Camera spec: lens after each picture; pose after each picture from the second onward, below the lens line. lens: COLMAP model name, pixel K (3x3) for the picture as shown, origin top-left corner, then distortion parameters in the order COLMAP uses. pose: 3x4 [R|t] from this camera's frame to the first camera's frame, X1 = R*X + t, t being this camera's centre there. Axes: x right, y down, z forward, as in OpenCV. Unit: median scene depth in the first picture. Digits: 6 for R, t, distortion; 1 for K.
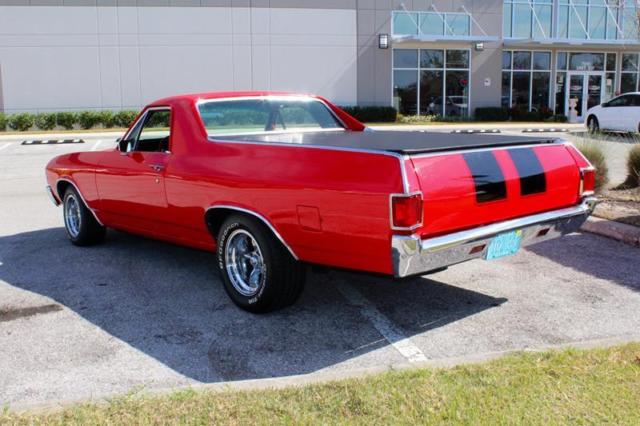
lens RADIAL K [[691.8, 0, 320.0], [0, 691.8, 213.0], [0, 0, 1]] dist [-0.113257, 0.133749]
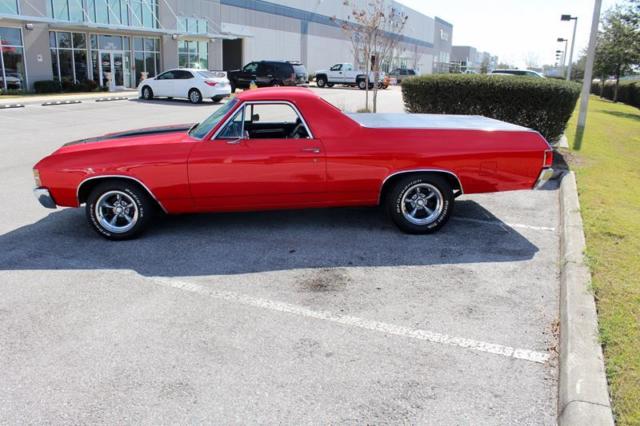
lens RADIAL K [[565.9, 0, 320.0], [0, 565.9, 213.0], [0, 0, 1]] dist [-0.172444, 0.182858]
pose [[0.567203, -0.190516, 0.801239, -0.273598], [0.110175, 0.981684, 0.155428, -0.028494], [-0.816175, 0.000117, 0.577804, 0.096975]]
